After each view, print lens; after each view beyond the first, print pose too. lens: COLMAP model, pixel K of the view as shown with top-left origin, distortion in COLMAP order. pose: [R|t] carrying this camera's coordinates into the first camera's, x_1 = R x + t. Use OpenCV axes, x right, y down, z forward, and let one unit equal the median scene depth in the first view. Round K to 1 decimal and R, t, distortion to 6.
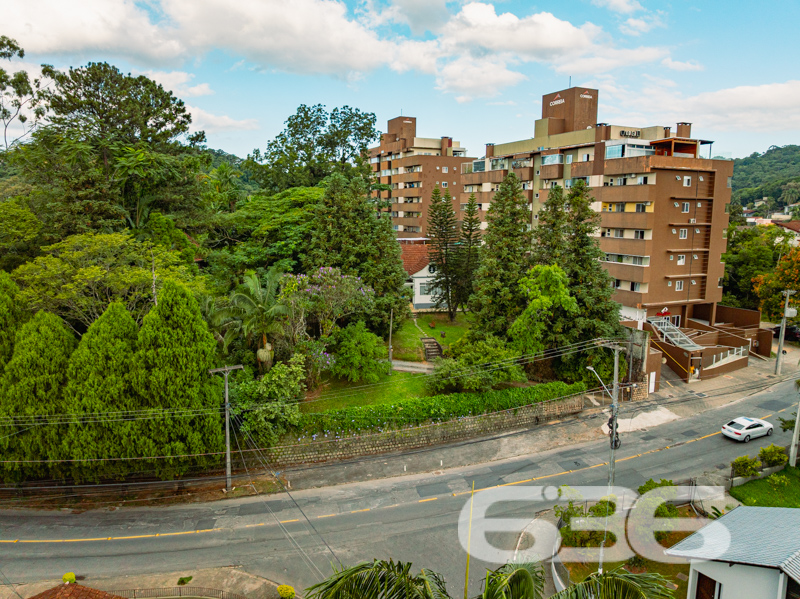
lens RADIAL K [[572.5, 0, 397.4], [0, 572.5, 297.5], [0, 0, 1]] dist [-0.064790, 0.036461]
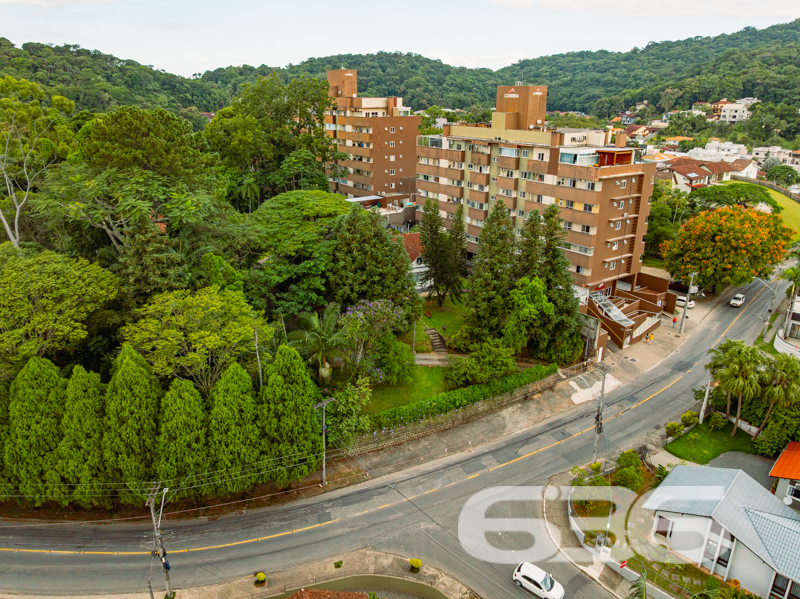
lens RADIAL K [[572.5, 0, 397.4], [0, 572.5, 297.5], [0, 0, 1]] dist [-0.064790, 0.036461]
pose [[0.981189, -0.069013, 0.180291, -0.229719], [0.033348, 0.980470, 0.193820, -0.234376], [-0.190146, -0.184161, 0.964328, -0.163923]]
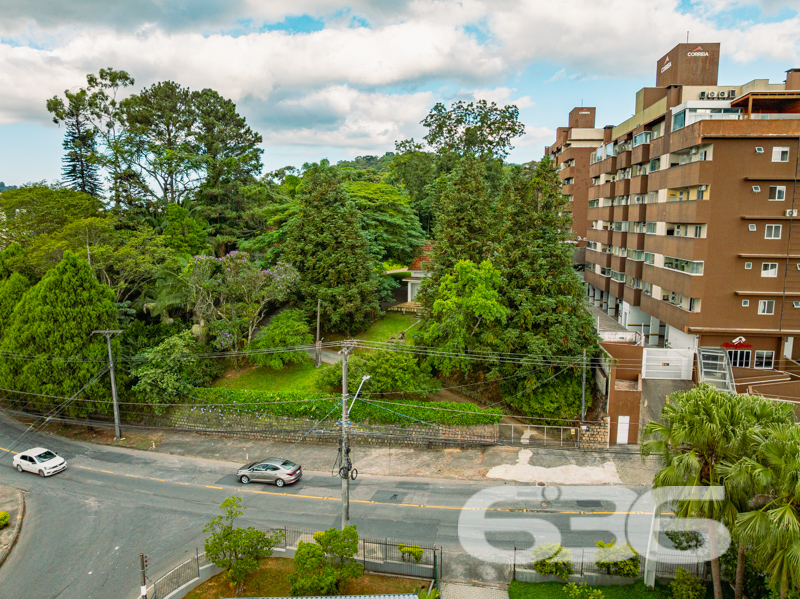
lens RADIAL K [[572.5, 0, 397.4], [0, 572.5, 297.5], [0, 0, 1]] dist [-0.064790, 0.036461]
pose [[0.856086, 0.073902, -0.511522, 0.508708], [-0.082366, 0.996583, 0.006134, 0.000248], [0.510227, 0.036880, 0.859249, 0.201061]]
